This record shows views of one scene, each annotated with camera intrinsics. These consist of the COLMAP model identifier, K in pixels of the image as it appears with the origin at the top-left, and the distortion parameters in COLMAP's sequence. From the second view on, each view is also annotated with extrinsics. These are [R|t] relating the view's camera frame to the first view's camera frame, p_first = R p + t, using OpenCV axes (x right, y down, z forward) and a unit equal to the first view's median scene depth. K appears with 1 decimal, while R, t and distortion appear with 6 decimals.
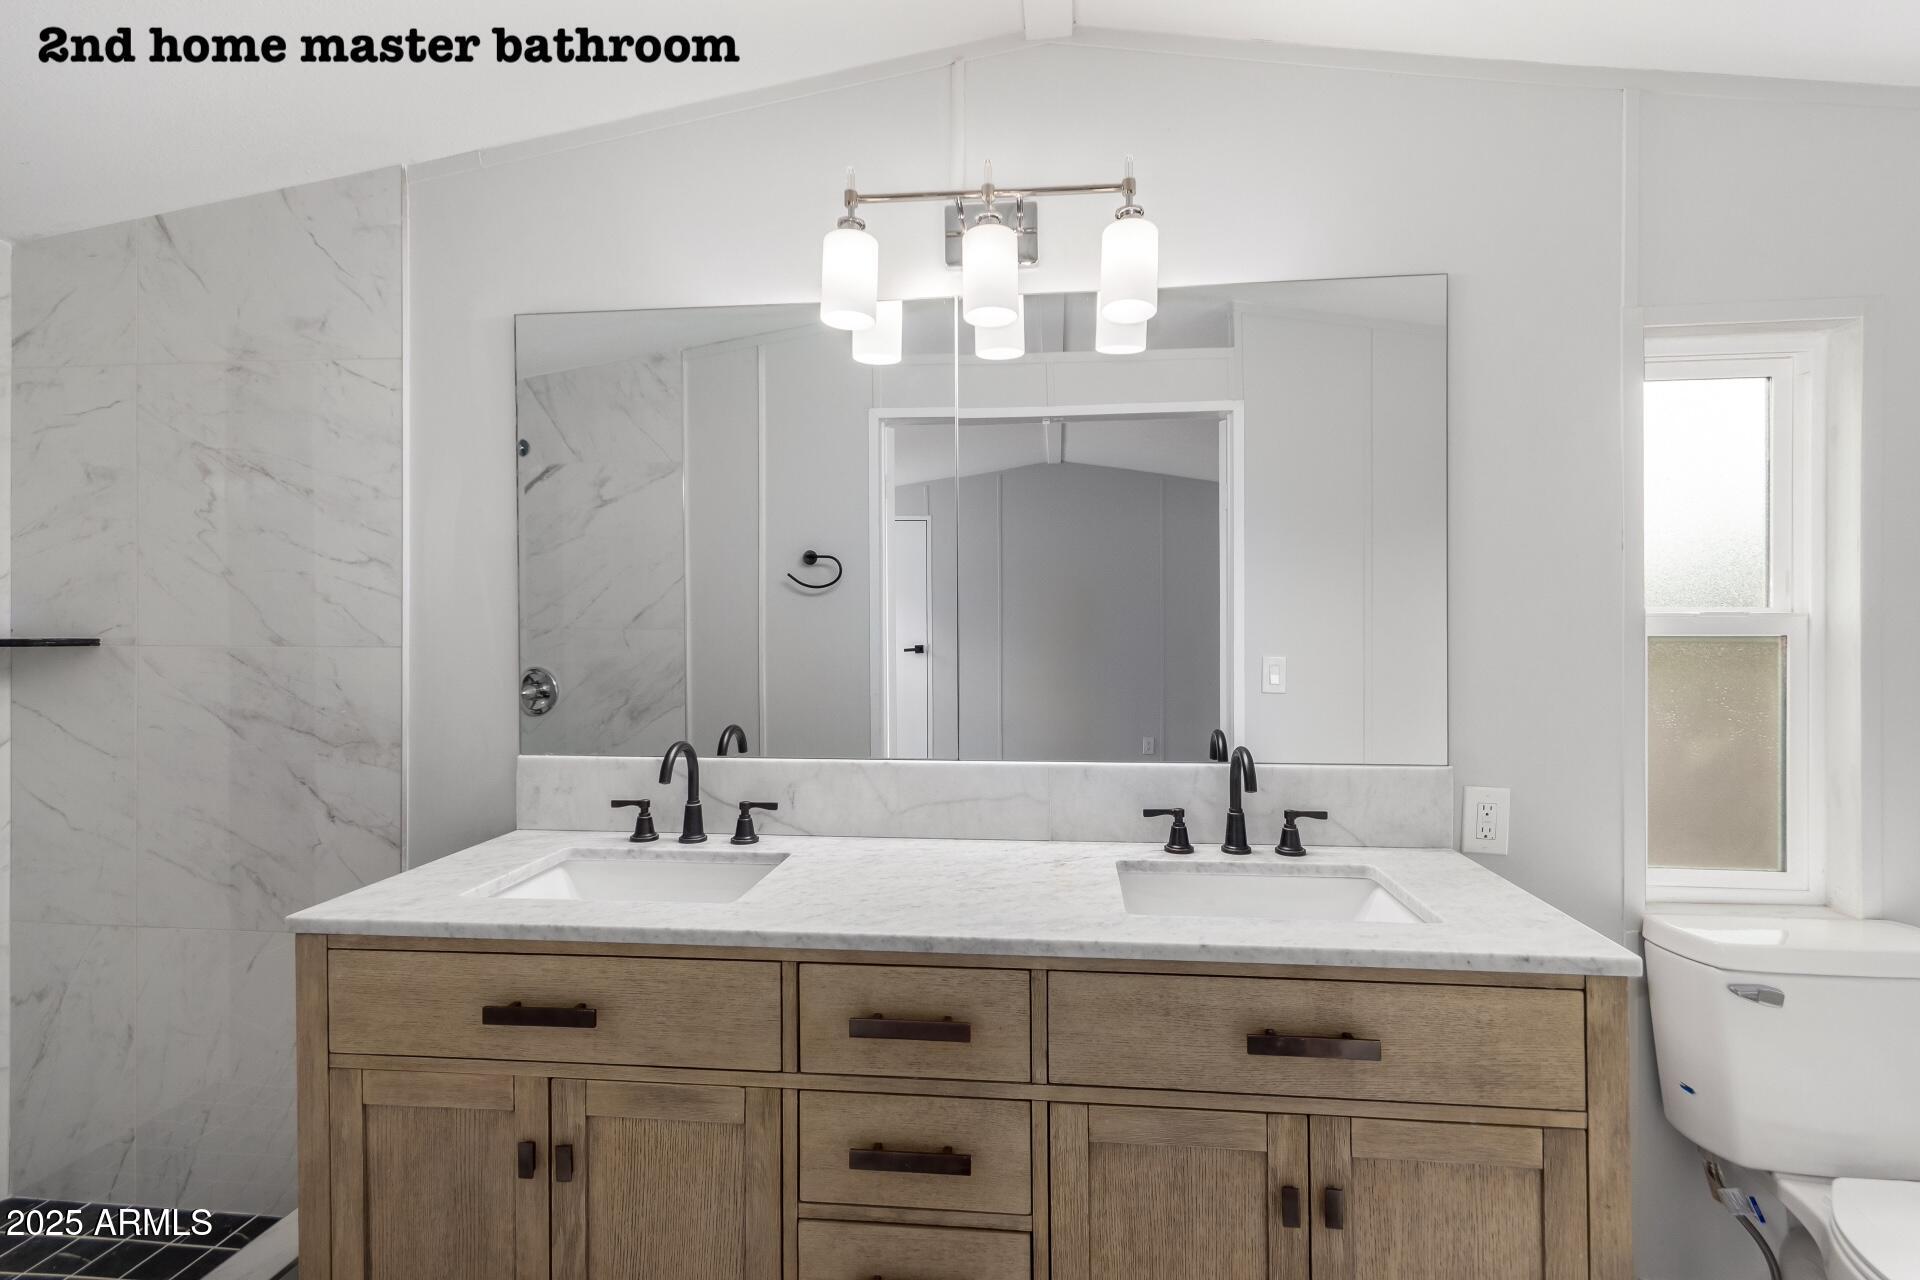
lens RADIAL K [[909.2, 0, 963.8], [0, 909.2, 630.3], [0, 0, 1]] dist [0.018368, 0.000598]
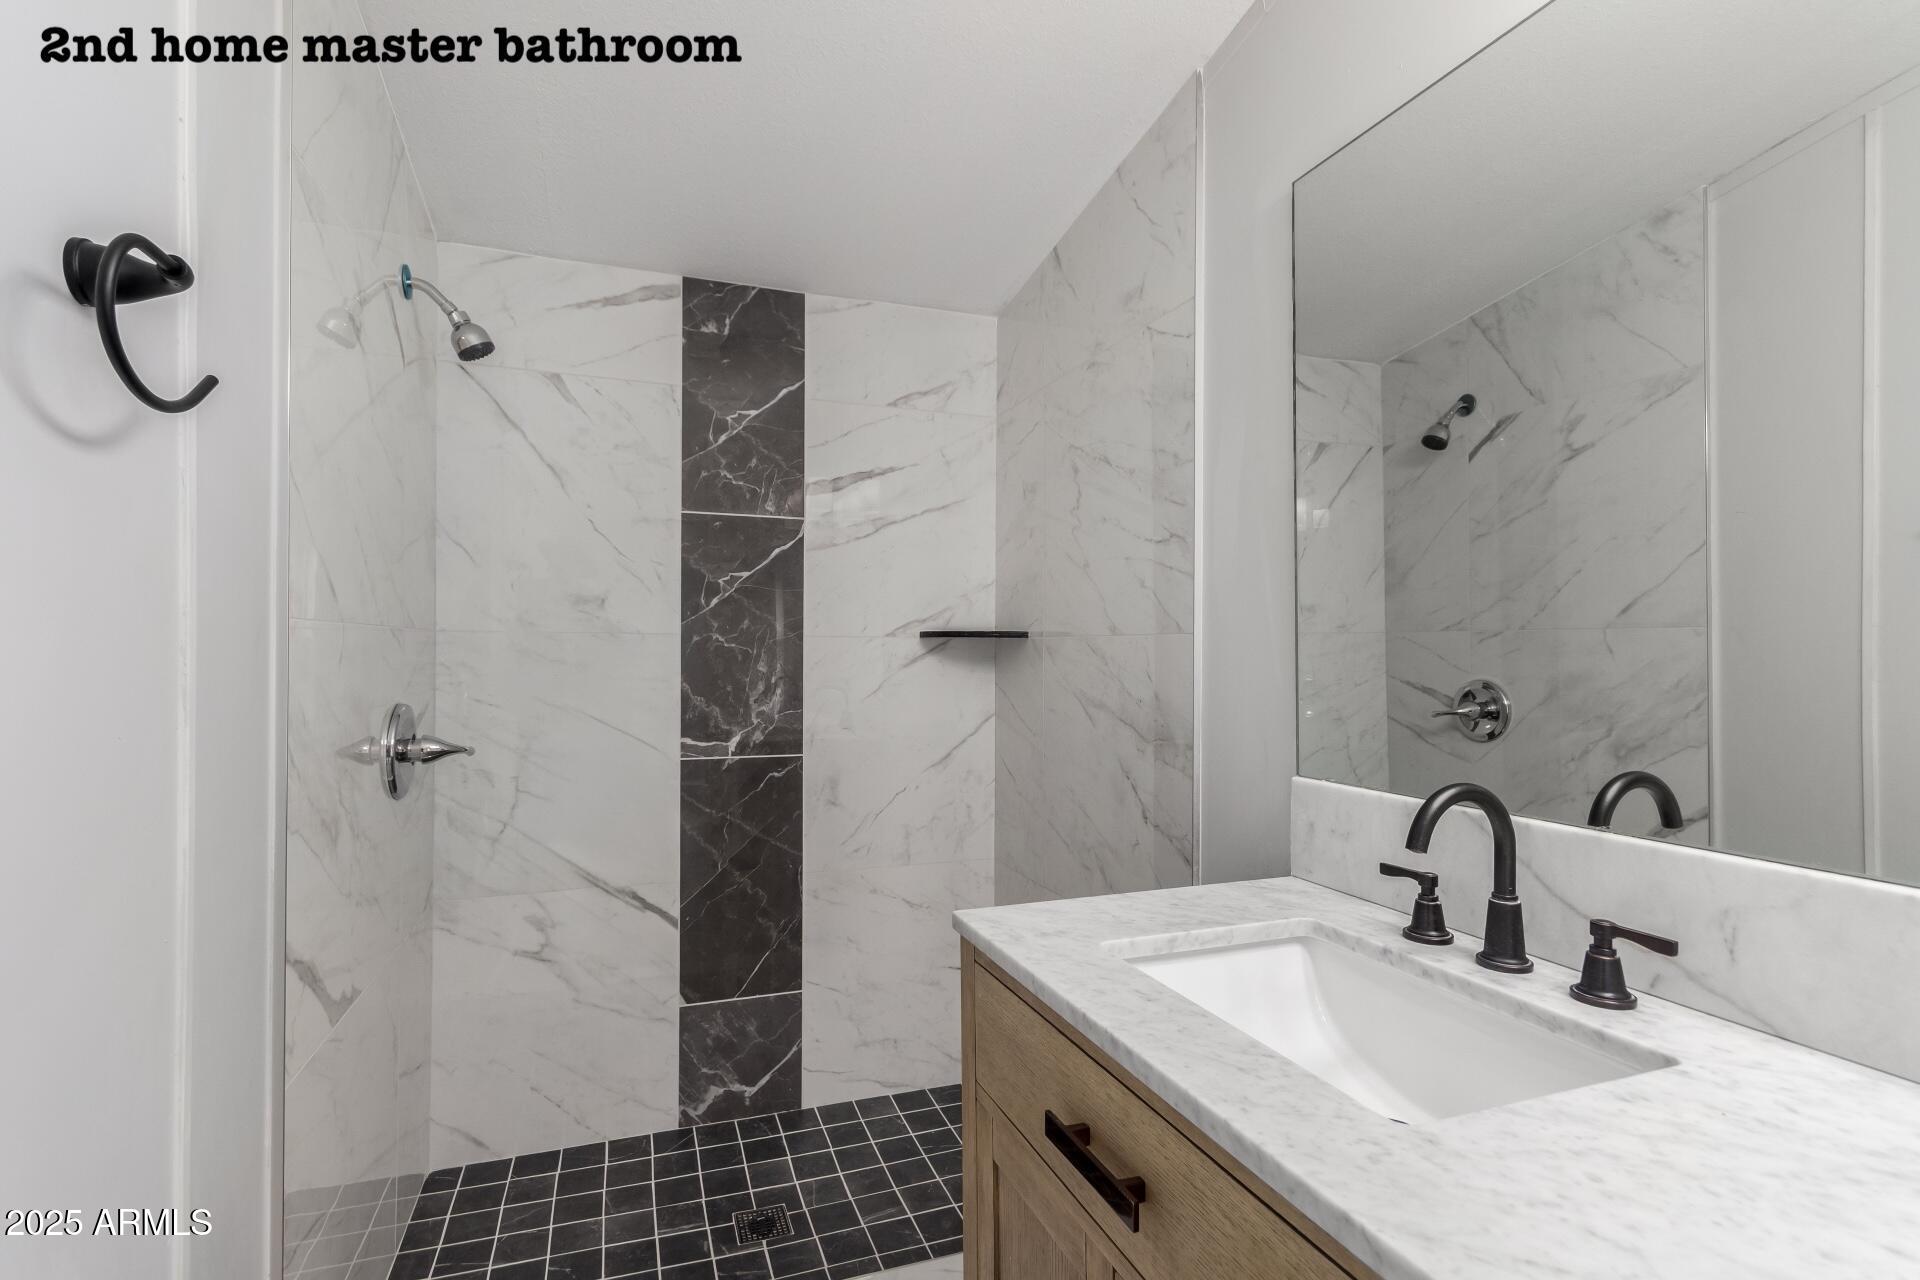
lens RADIAL K [[909.2, 0, 960.4], [0, 909.2, 648.0], [0, 0, 1]] dist [0.018368, 0.000598]
pose [[0.453478, -0.003061, -0.891262, 0.048693], [-0.009913, 0.999915, -0.008478, 0.041439], [0.891212, 0.012679, 0.453409, 0.417062]]
